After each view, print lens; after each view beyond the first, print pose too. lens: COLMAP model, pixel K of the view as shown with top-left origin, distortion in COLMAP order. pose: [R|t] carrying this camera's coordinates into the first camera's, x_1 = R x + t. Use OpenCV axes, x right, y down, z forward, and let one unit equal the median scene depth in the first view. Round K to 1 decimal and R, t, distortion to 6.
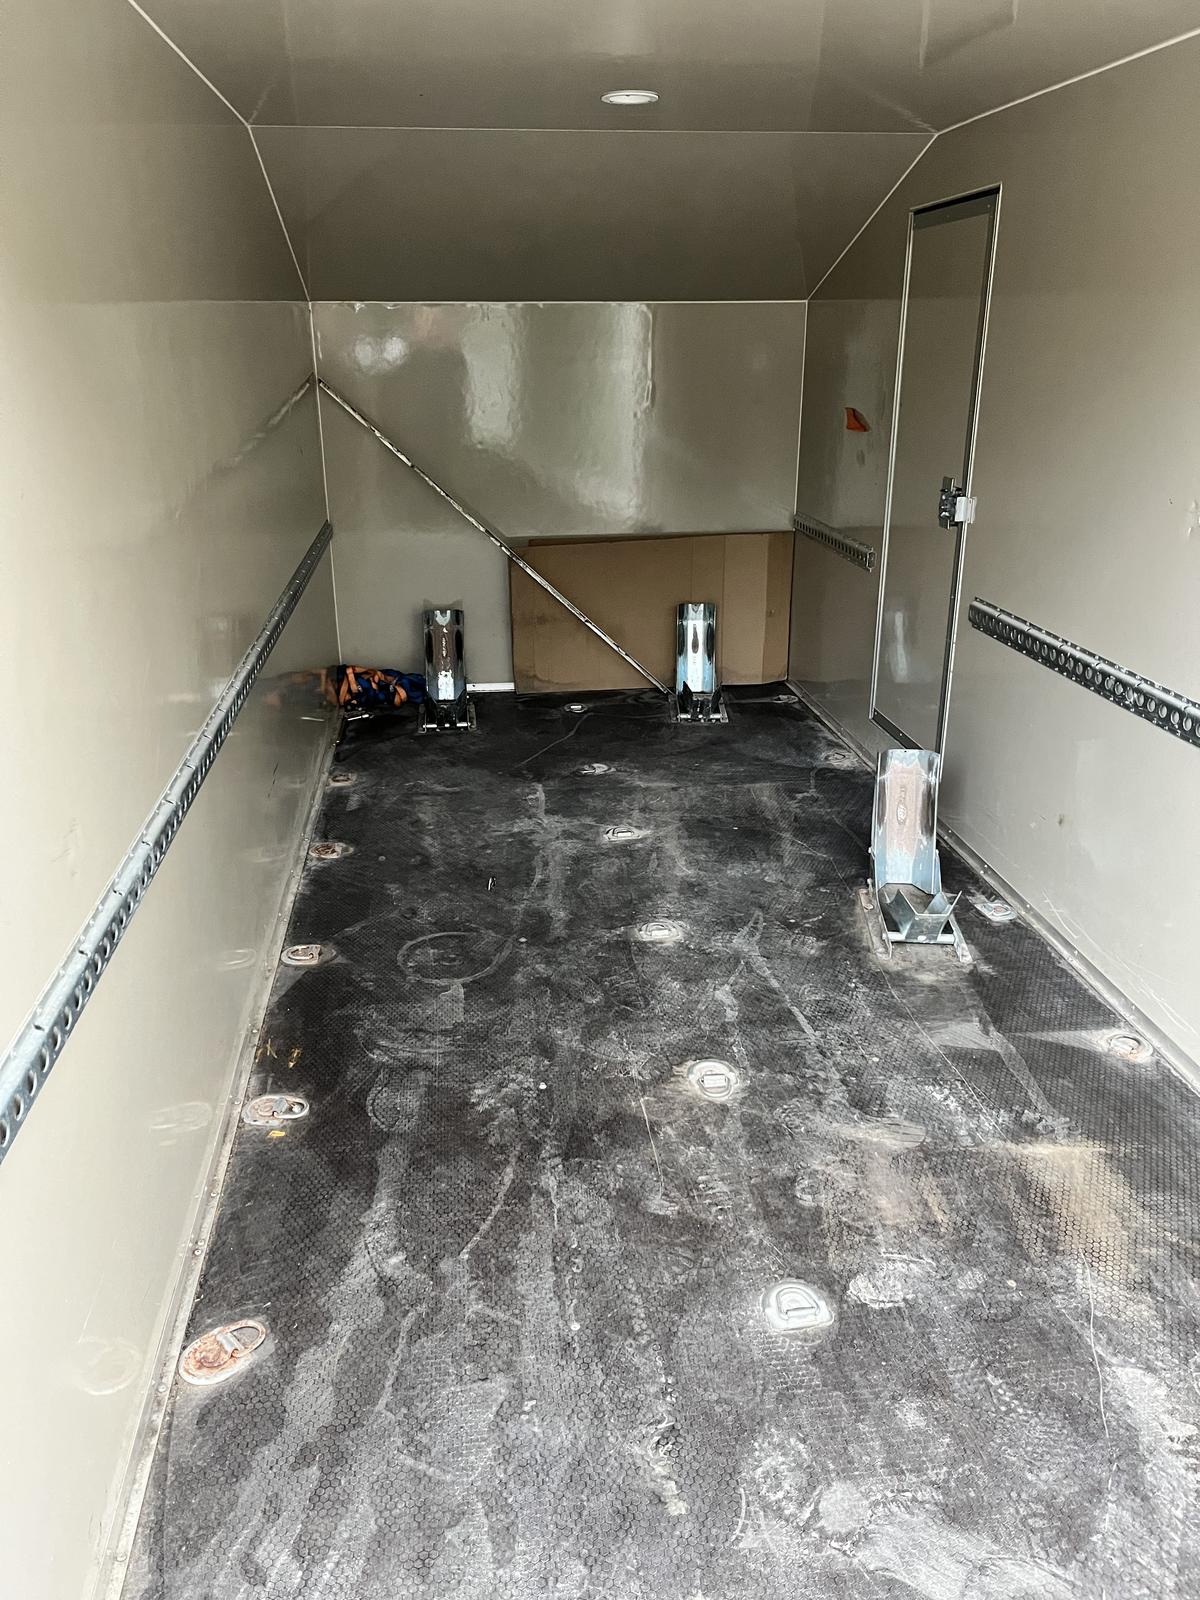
lens RADIAL K [[1228.3, 0, 600.0], [0, 1228.3, 800.0], [0, 0, 1]] dist [0.005153, 0.005158]
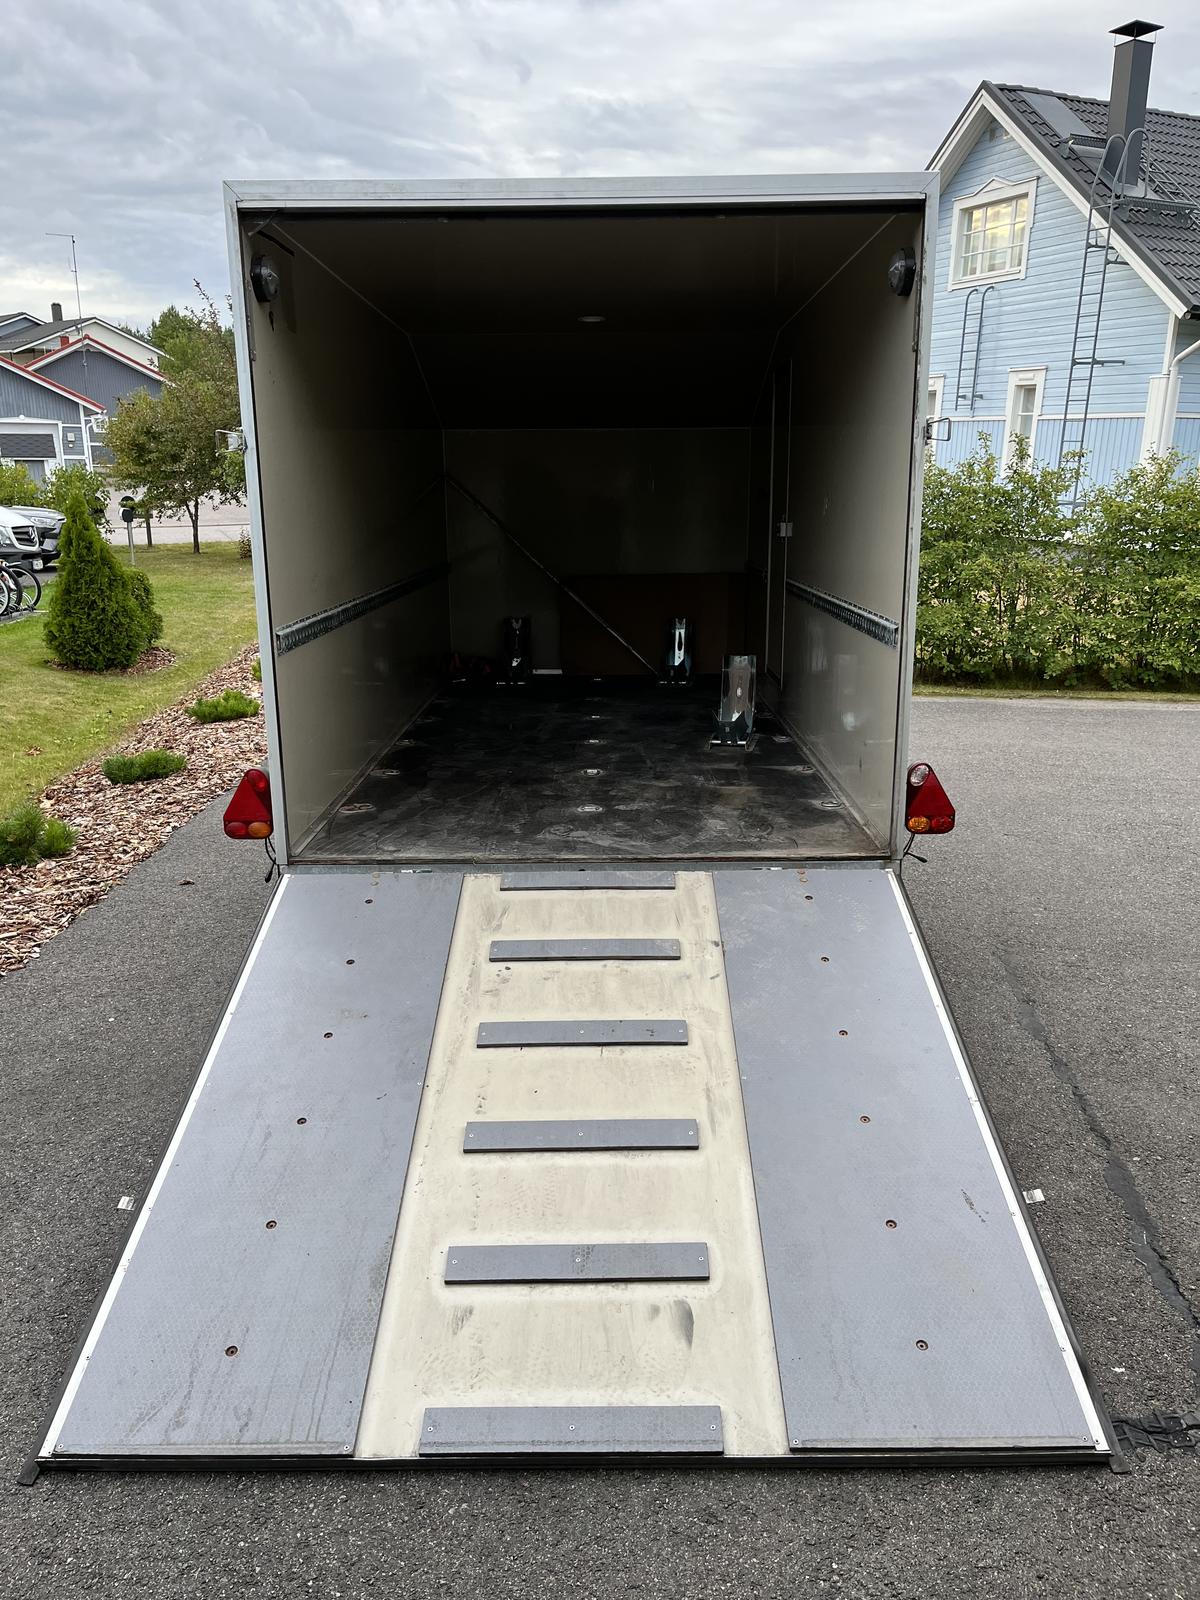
lens RADIAL K [[1228.3, 0, 600.0], [0, 1228.3, 800.0], [0, 0, 1]] dist [0.005153, 0.005158]
pose [[0.992045, 0.030176, -0.122215, 0.370685], [-0.044481, 0.992245, -0.116068, 0.530315], [0.117764, 0.120581, 0.985694, -1.063211]]
